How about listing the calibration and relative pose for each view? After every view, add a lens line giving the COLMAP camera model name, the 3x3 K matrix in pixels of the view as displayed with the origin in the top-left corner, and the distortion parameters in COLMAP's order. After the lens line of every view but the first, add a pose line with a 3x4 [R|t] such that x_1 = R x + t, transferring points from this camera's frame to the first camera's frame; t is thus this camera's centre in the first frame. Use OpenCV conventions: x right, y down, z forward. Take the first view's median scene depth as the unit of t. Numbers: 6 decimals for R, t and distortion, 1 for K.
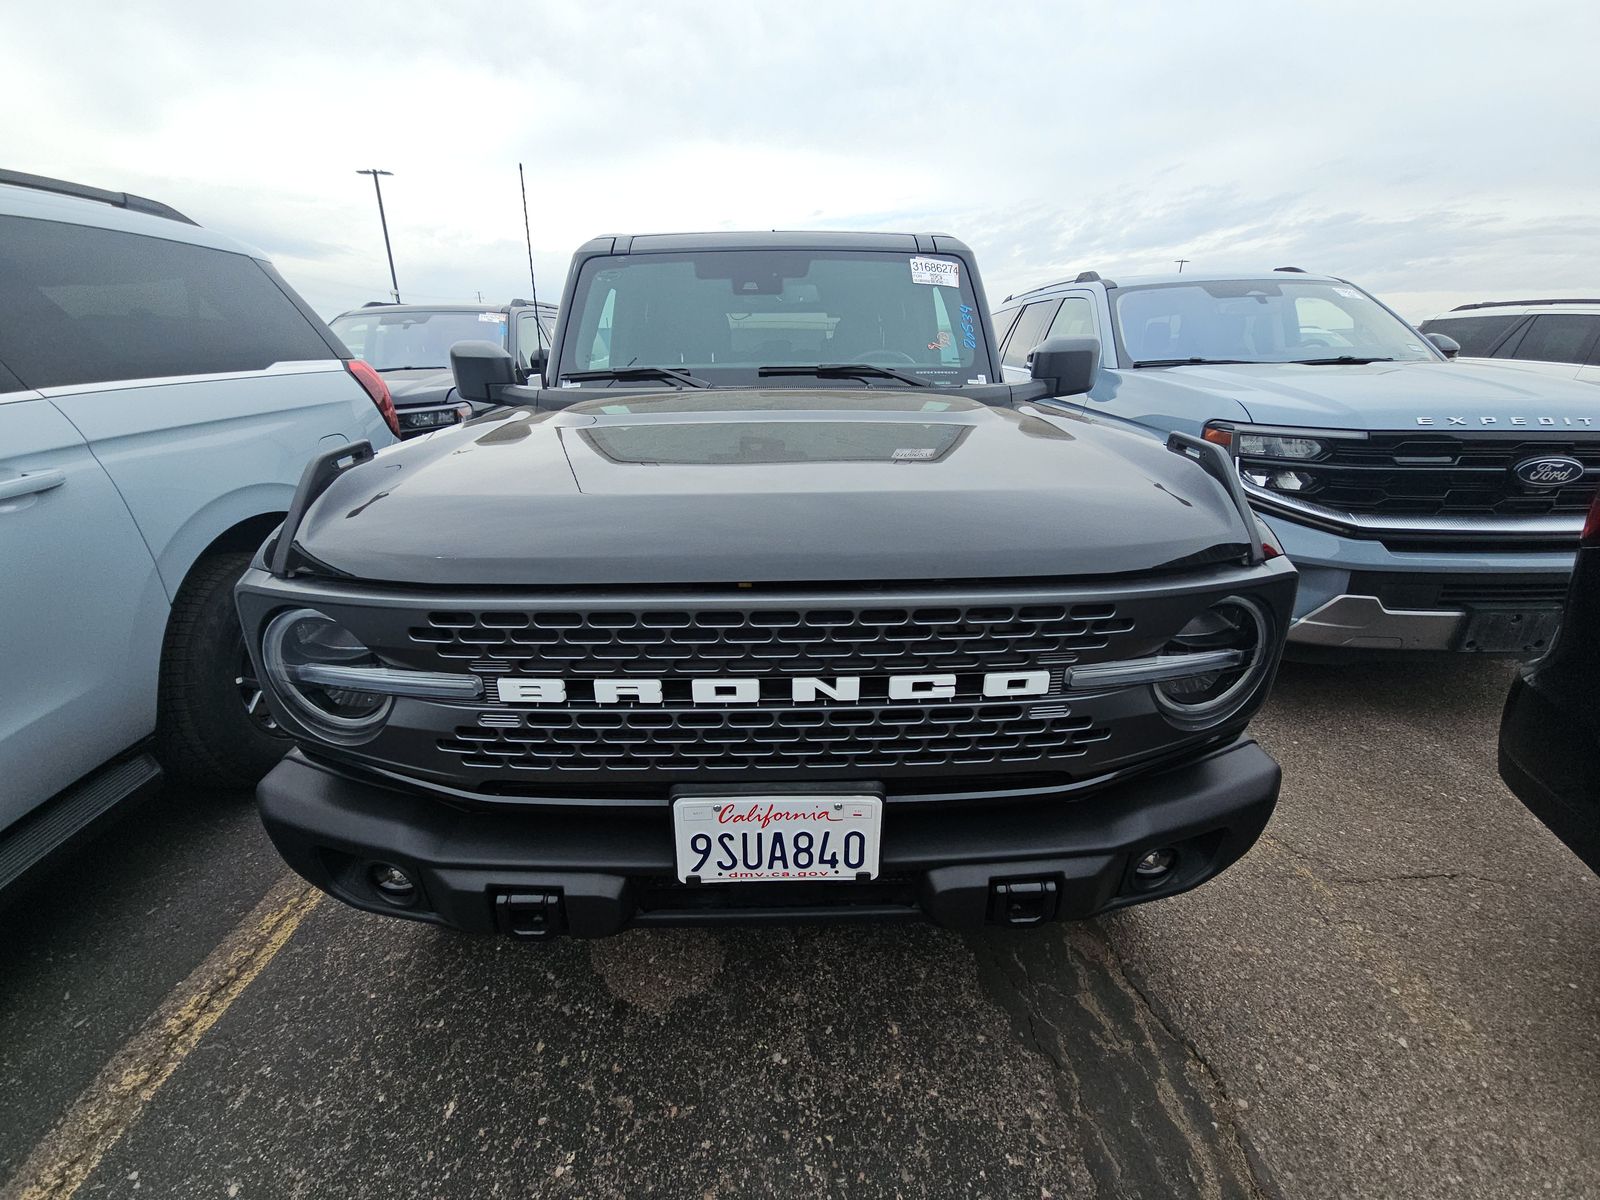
lens RADIAL K [[648.3, 0, 794.5], [0, 648.3, 615.8], [0, 0, 1]] dist [0.001915, -0.002518]
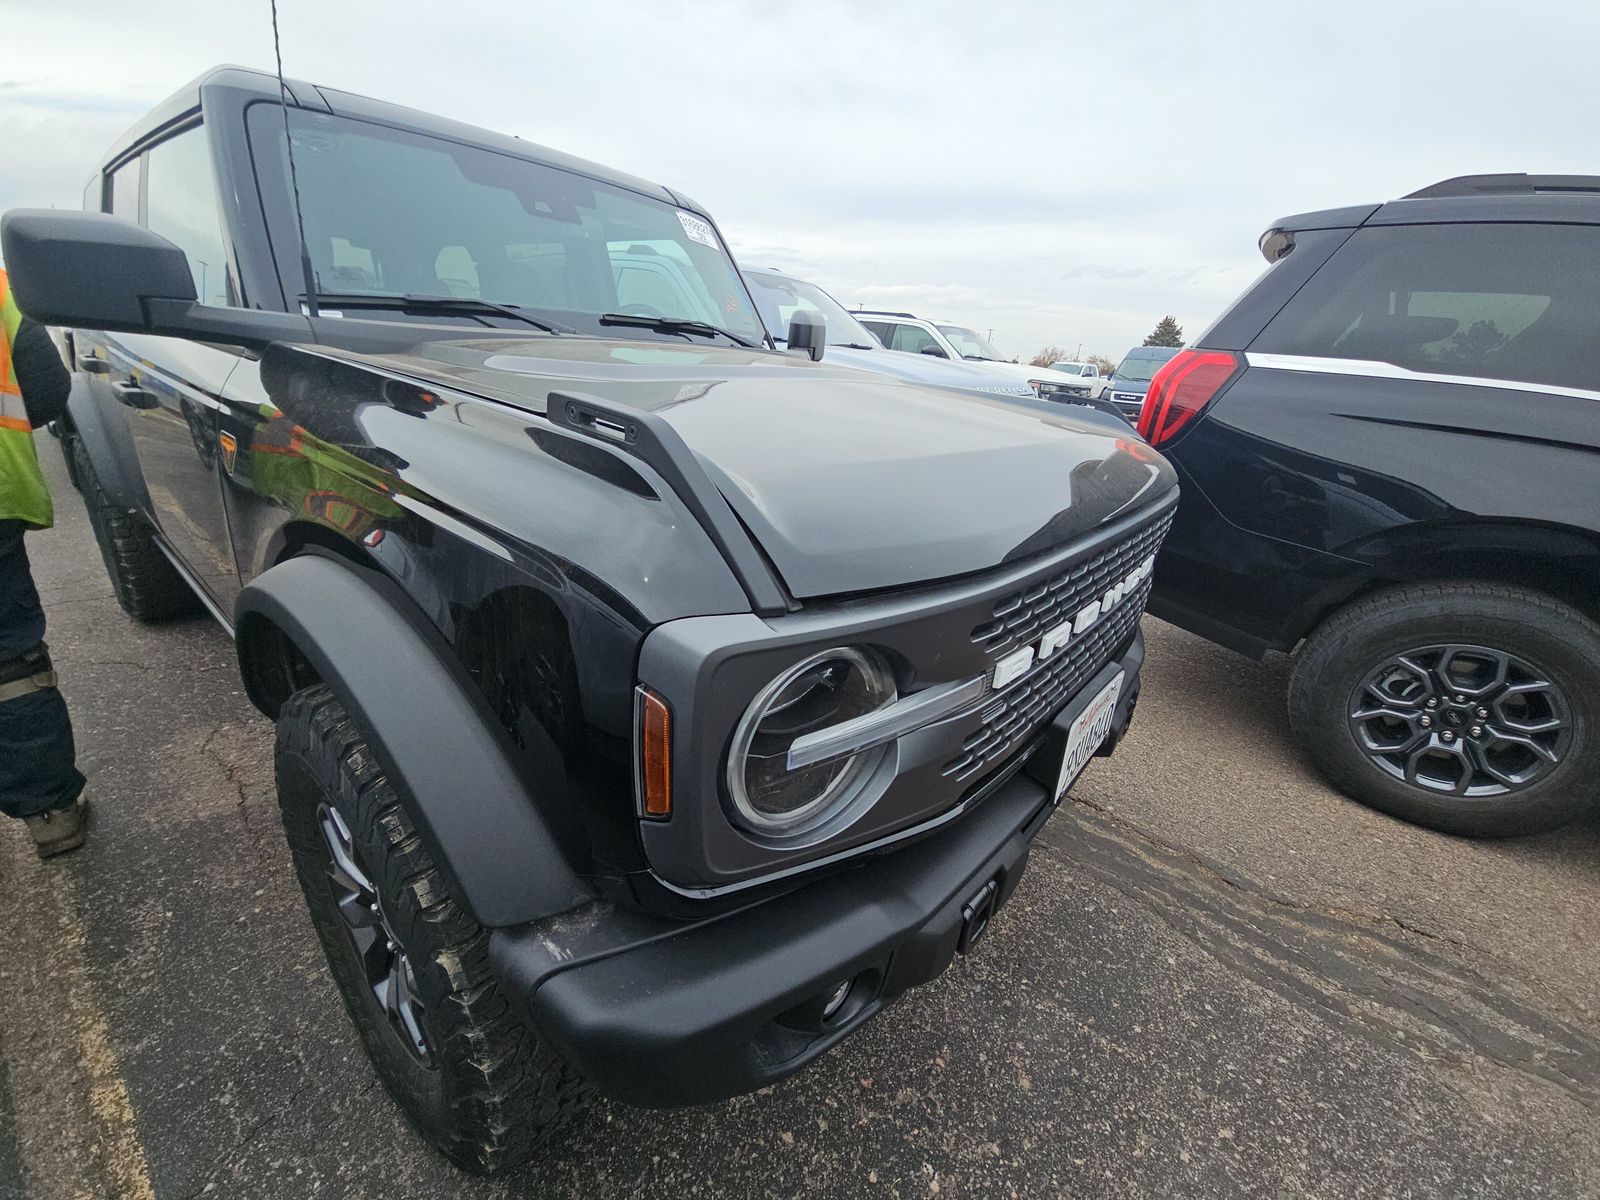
lens RADIAL K [[648.3, 0, 794.5], [0, 648.3, 615.8], [0, 0, 1]] dist [0.001915, -0.002518]
pose [[0.660792, -0.234214, 0.713091, -0.855128], [0.205143, 0.970249, 0.128580, -0.091214], [-0.721991, 0.061321, 0.689180, 0.397345]]
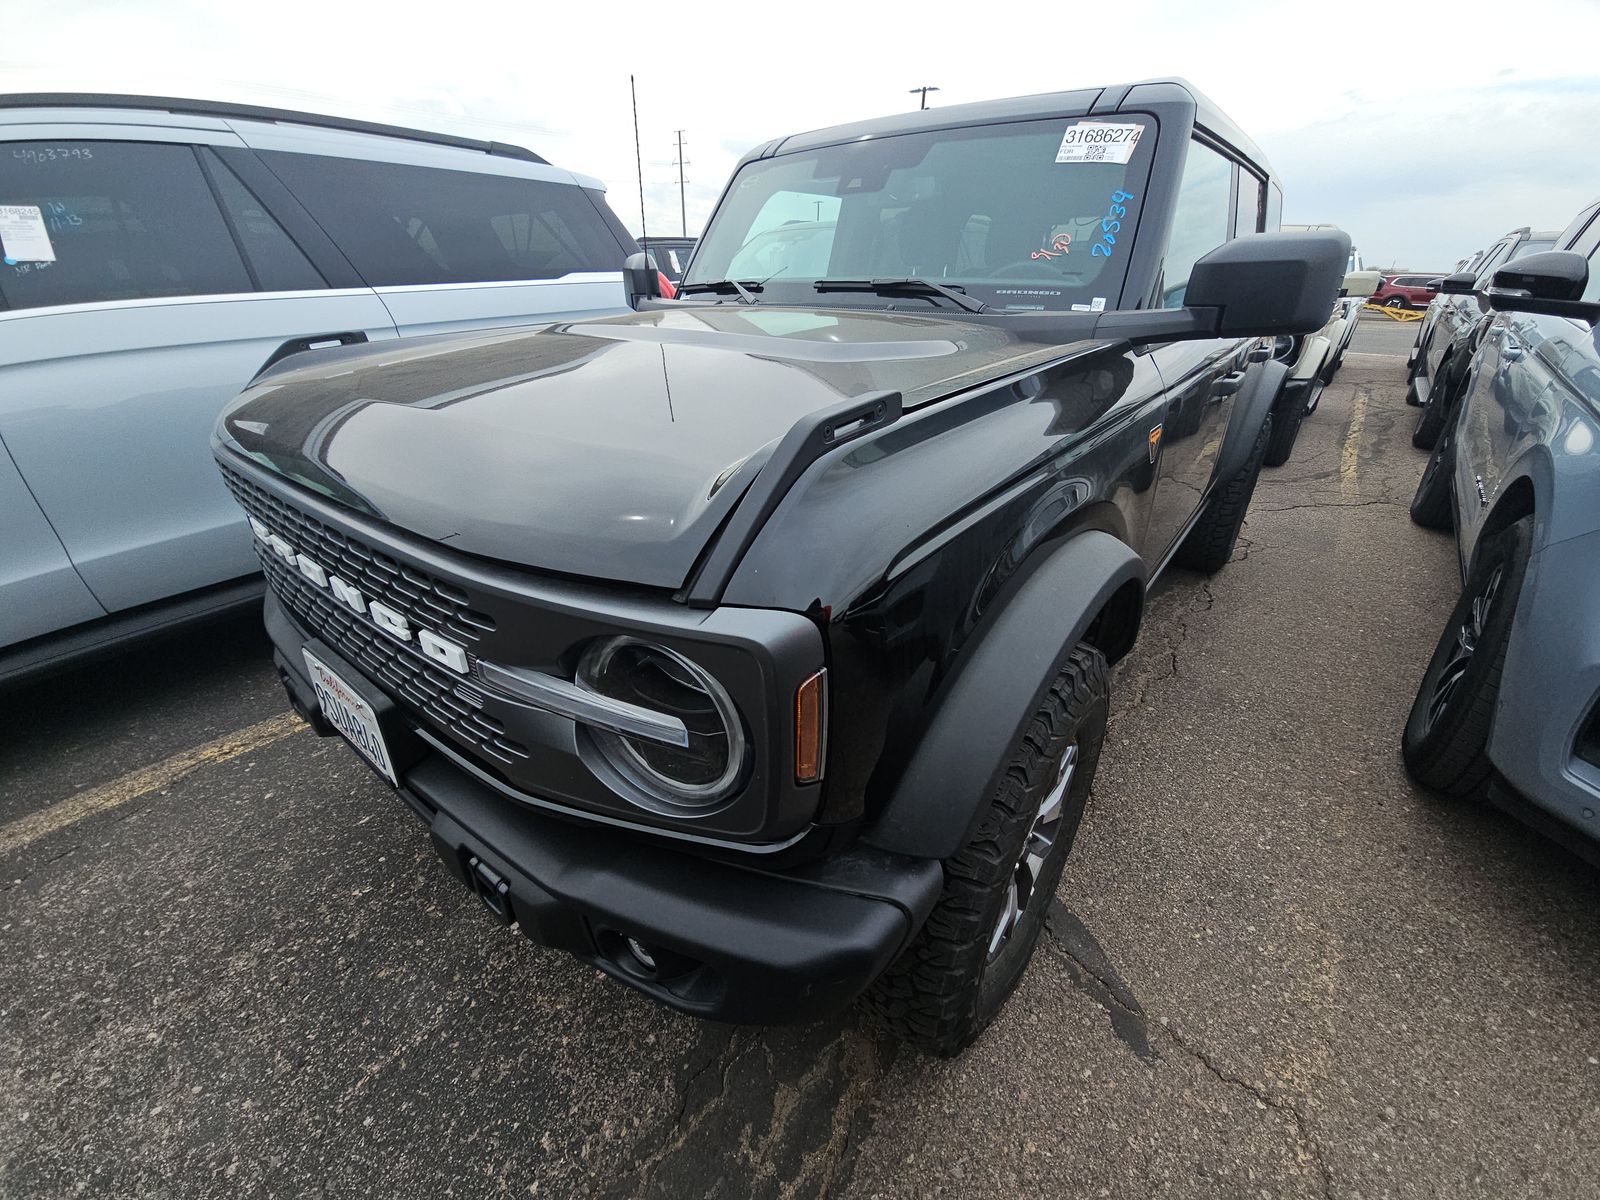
lens RADIAL K [[648.3, 0, 794.5], [0, 648.3, 615.8], [0, 0, 1]] dist [0.001915, -0.002518]
pose [[0.768229, 0.304523, -0.563107, 0.824602], [-0.244341, 0.952503, 0.181757, -0.150099], [0.591710, -0.002041, 0.806148, 0.395027]]
